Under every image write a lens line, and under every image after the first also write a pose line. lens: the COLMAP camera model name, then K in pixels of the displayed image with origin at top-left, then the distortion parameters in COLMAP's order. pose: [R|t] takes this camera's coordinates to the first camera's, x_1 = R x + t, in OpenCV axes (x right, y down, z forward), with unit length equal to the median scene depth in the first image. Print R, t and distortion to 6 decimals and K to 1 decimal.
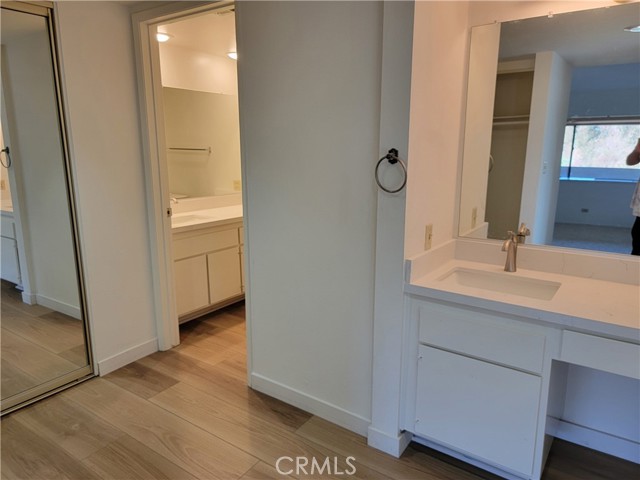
lens RADIAL K [[450.9, 0, 320.6], [0, 450.9, 238.2], [0, 0, 1]] dist [0.070396, -0.053533]
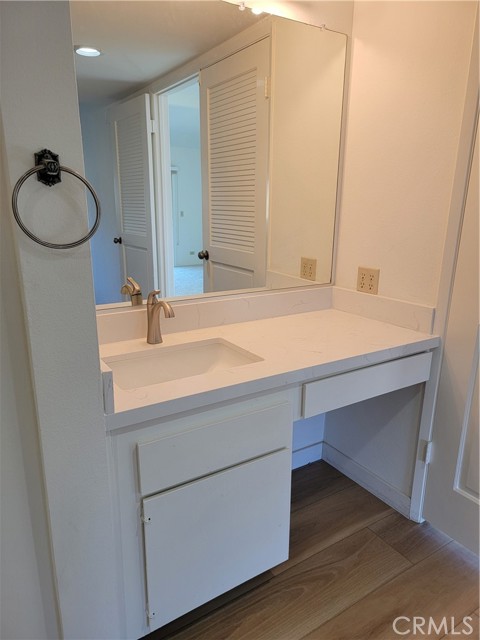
lens RADIAL K [[443.7, 0, 240.1], [0, 443.7, 320.5], [0, 0, 1]] dist [-0.000673, -0.052668]
pose [[0.382077, -0.236903, 0.893249, -0.126646], [0.178311, 0.967319, 0.180277, -0.049396], [-0.906765, 0.090397, 0.411833, 0.407955]]
